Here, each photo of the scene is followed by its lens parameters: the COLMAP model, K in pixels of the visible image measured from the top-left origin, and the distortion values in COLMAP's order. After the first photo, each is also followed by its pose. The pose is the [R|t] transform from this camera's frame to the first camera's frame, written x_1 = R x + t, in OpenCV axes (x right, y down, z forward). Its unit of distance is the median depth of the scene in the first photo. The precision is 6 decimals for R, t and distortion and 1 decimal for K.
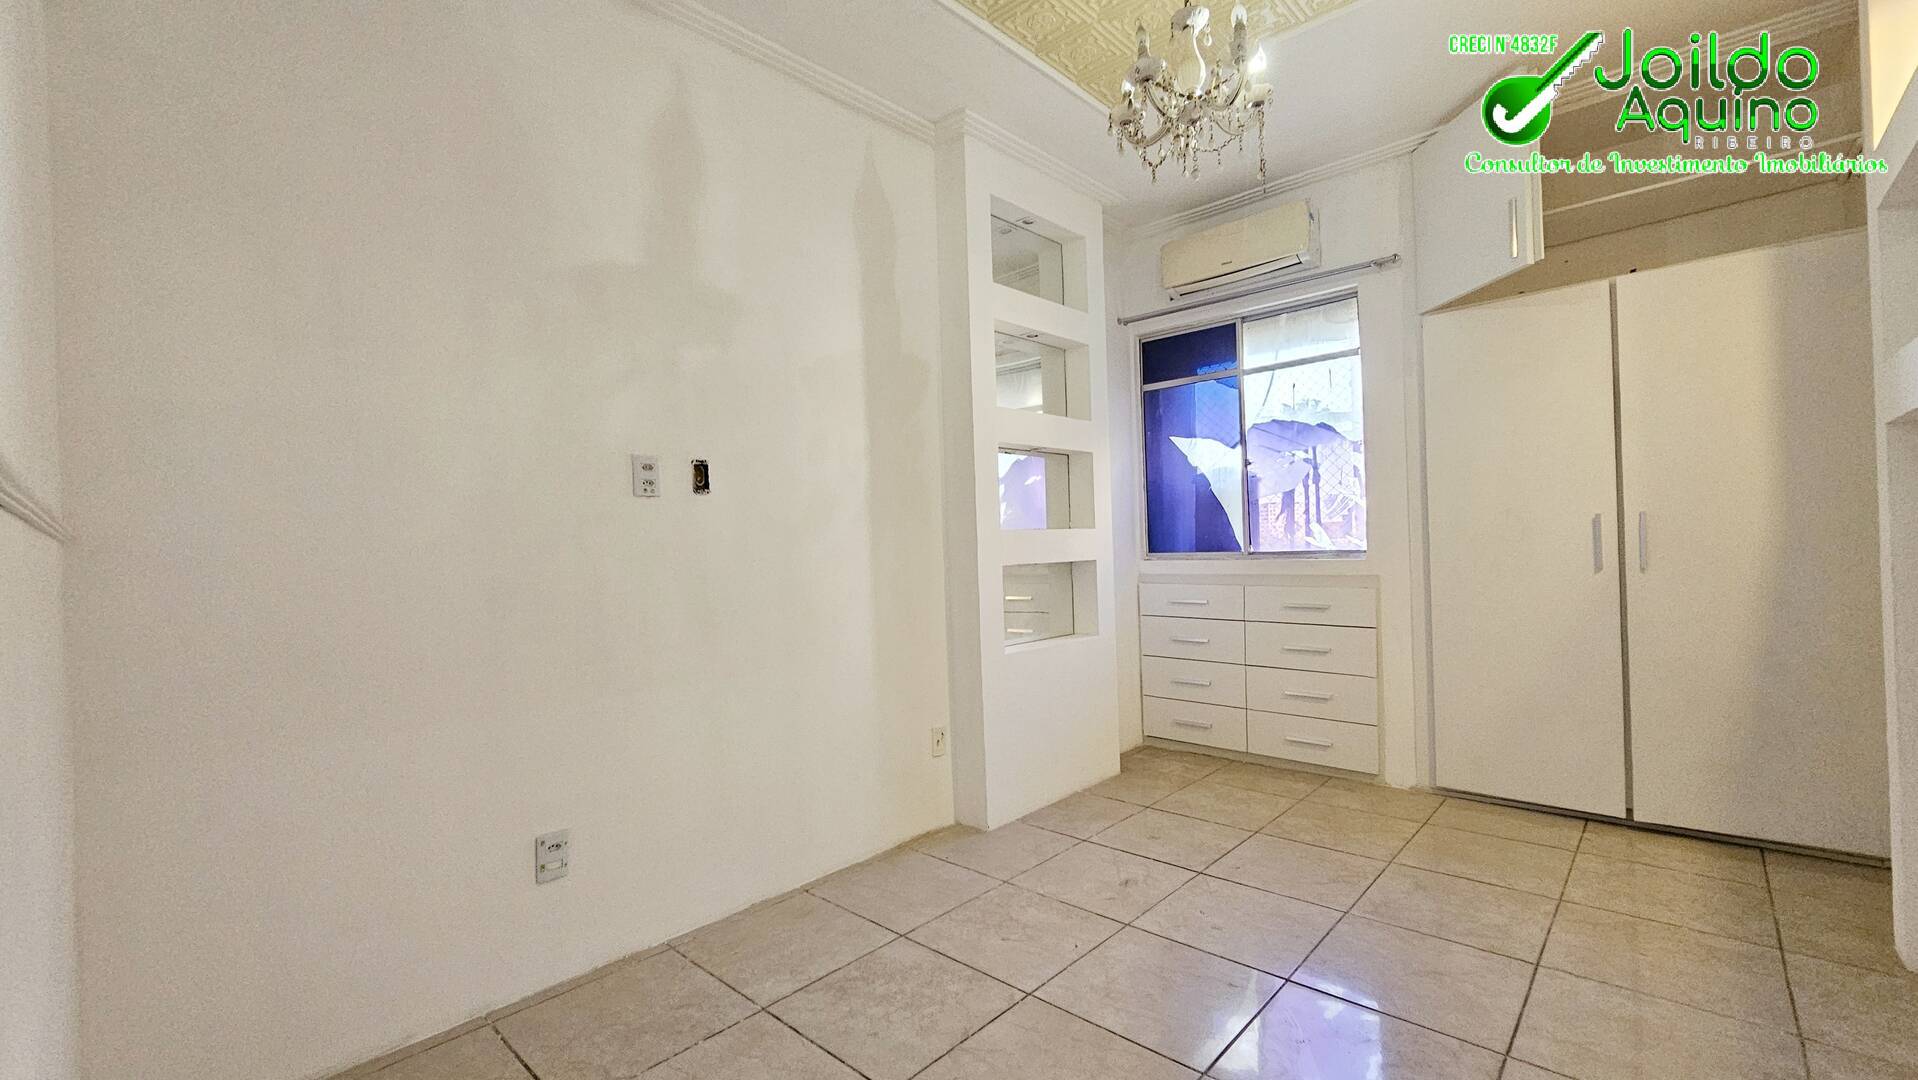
lens RADIAL K [[788.5, 0, 955.9], [0, 788.5, 548.3], [0, 0, 1]] dist [-0.001765, 0.000472]
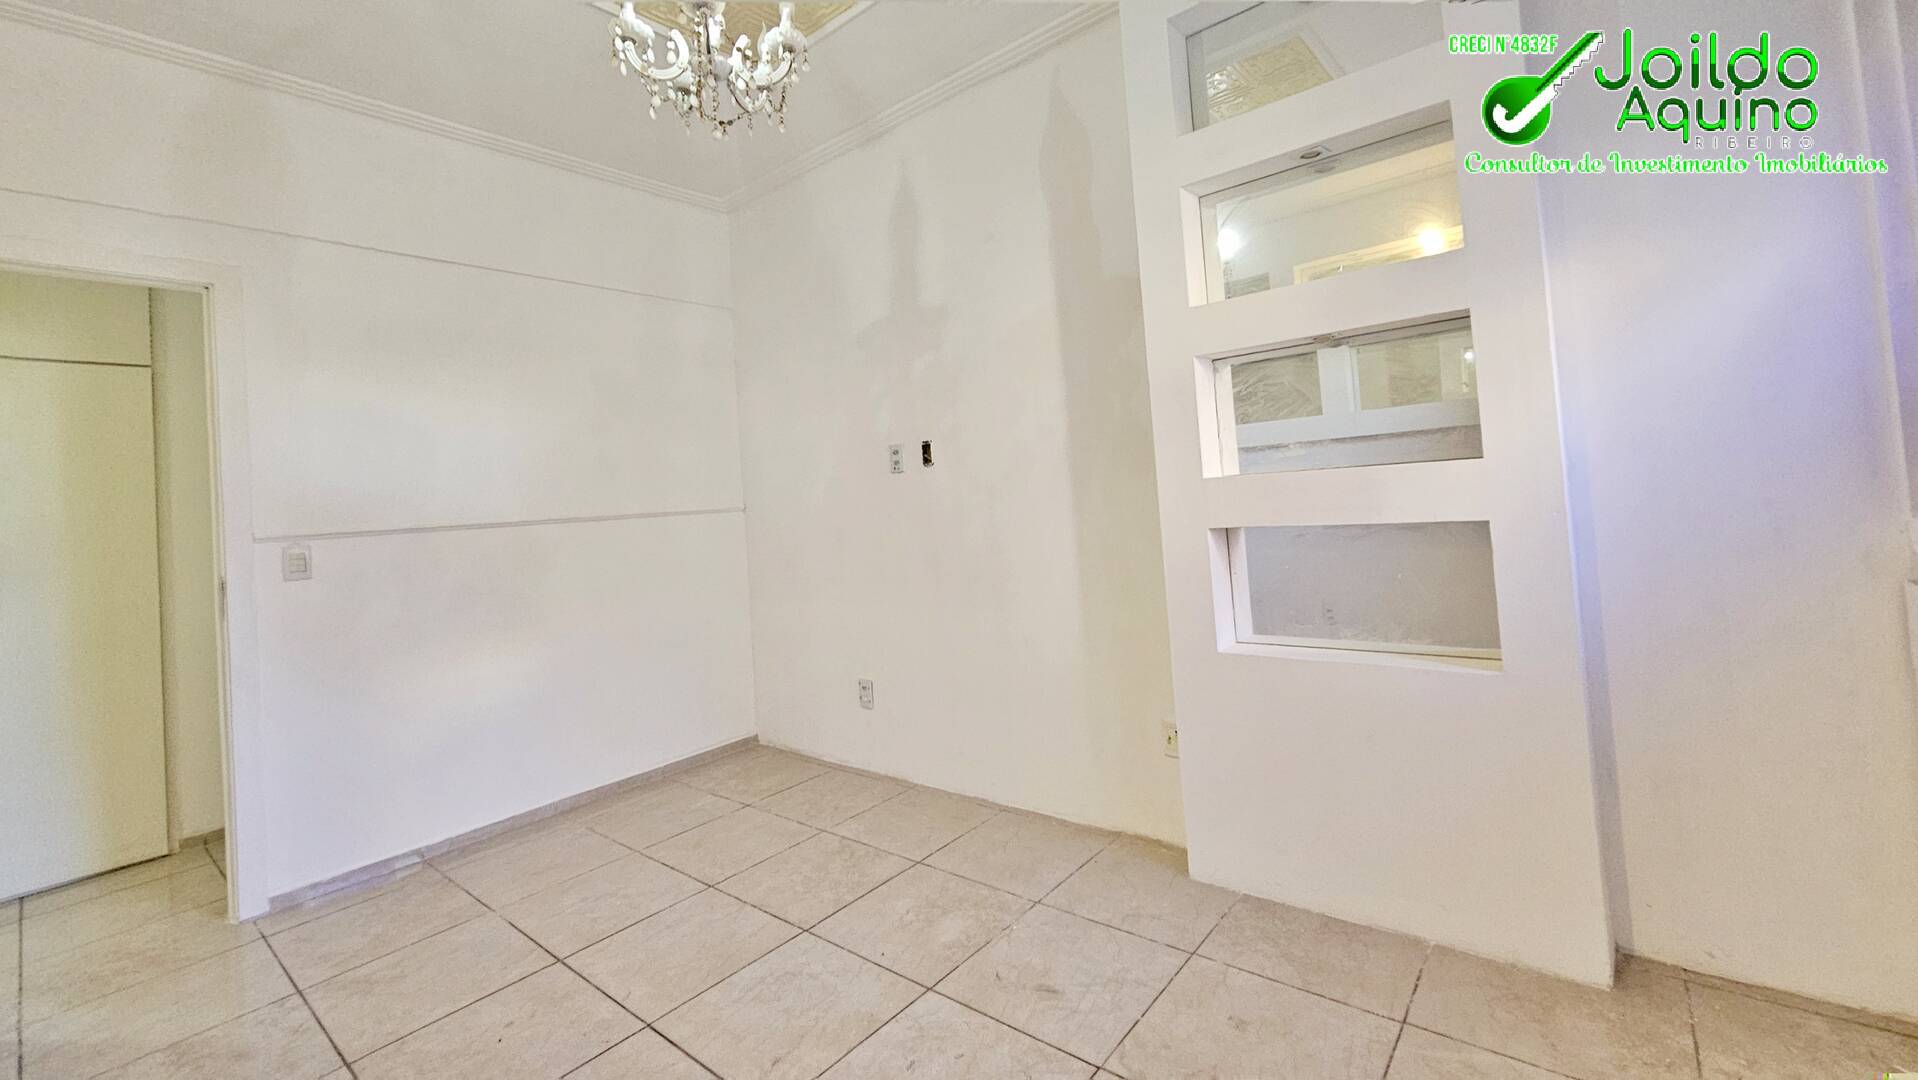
lens RADIAL K [[788.5, 0, 972.8], [0, 788.5, 466.2], [0, 0, 1]] dist [-0.001765, 0.000472]
pose [[0.066240, -0.003830, -0.997796, 0.842383], [0.067173, 0.997741, 0.000629, -0.054546], [0.995540, -0.067067, 0.066348, 0.824778]]
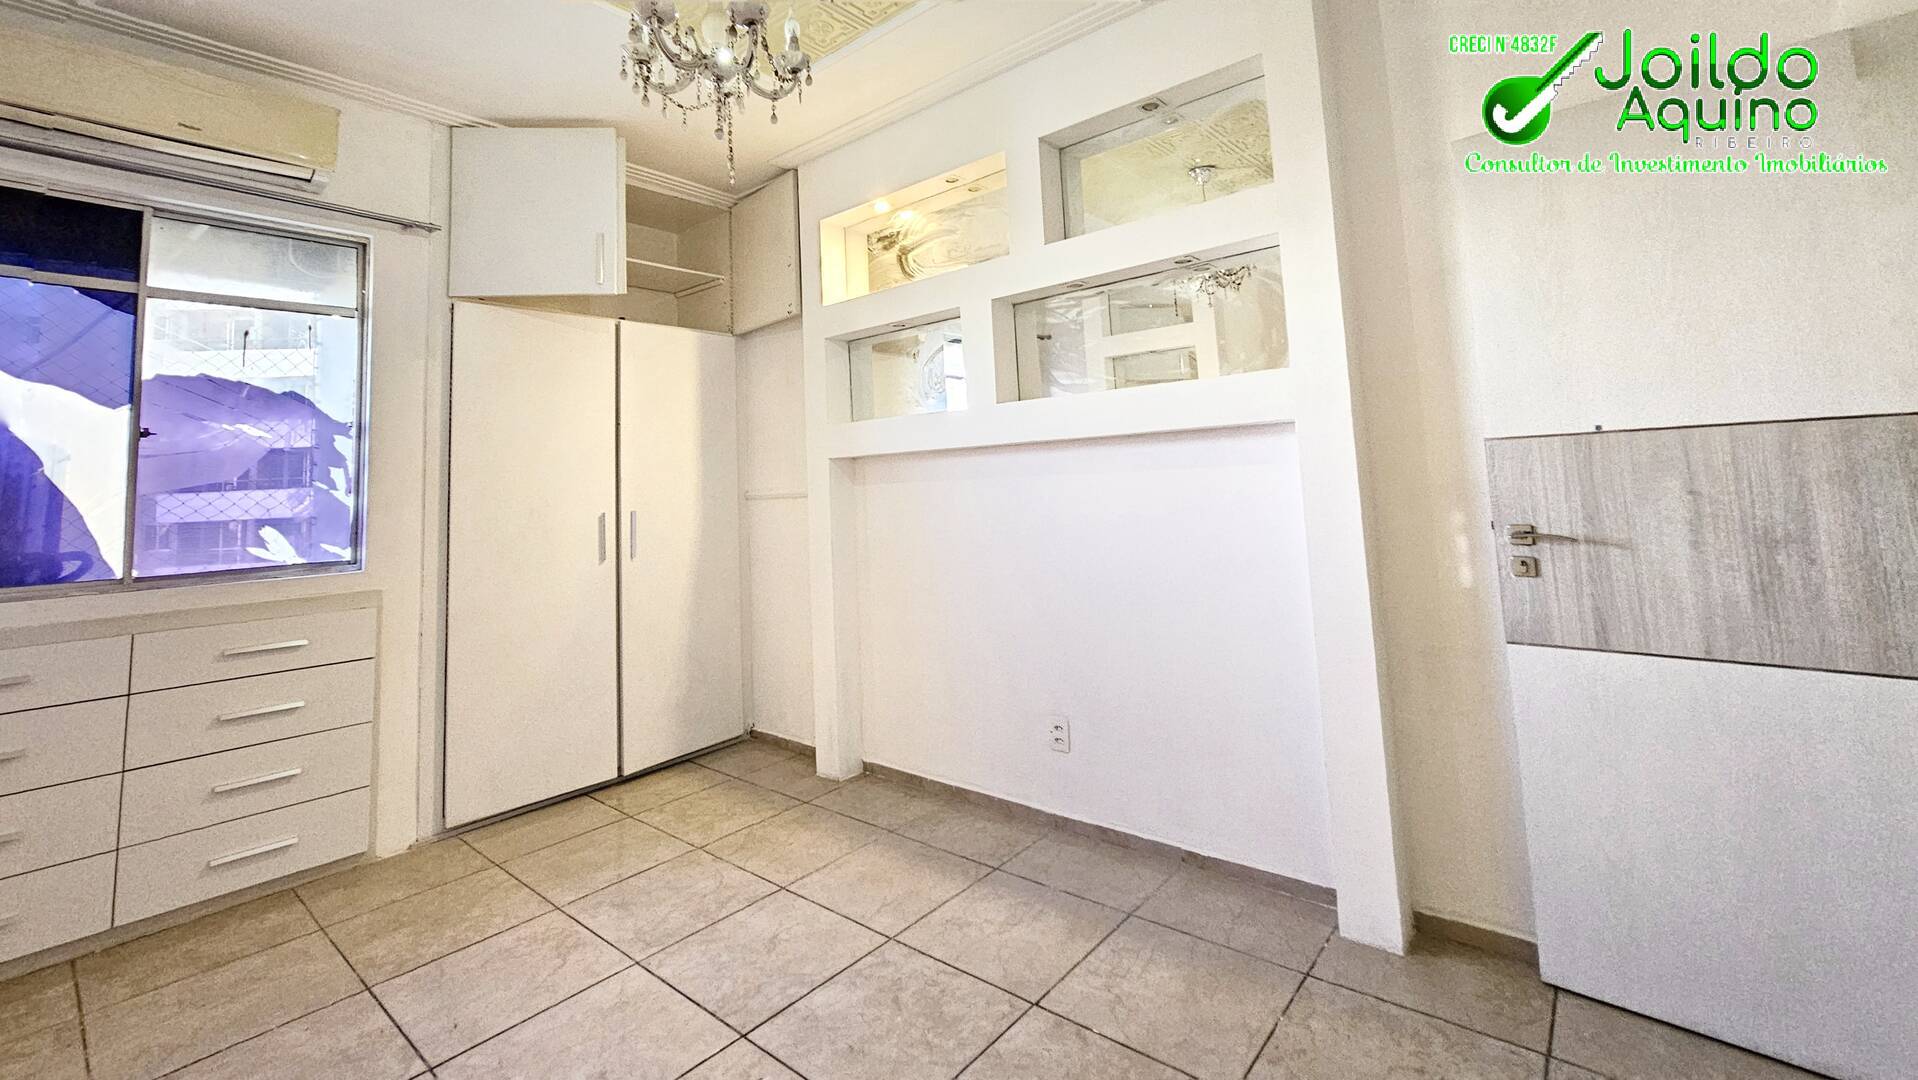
lens RADIAL K [[788.5, 0, 968.9], [0, 788.5, 405.9], [0, 0, 1]] dist [-0.001765, 0.000472]
pose [[-0.050926, 0.130922, 0.990084, -0.397054], [0.051941, 0.990376, -0.128289, -0.022376], [-0.997351, 0.044892, -0.057236, 0.526431]]
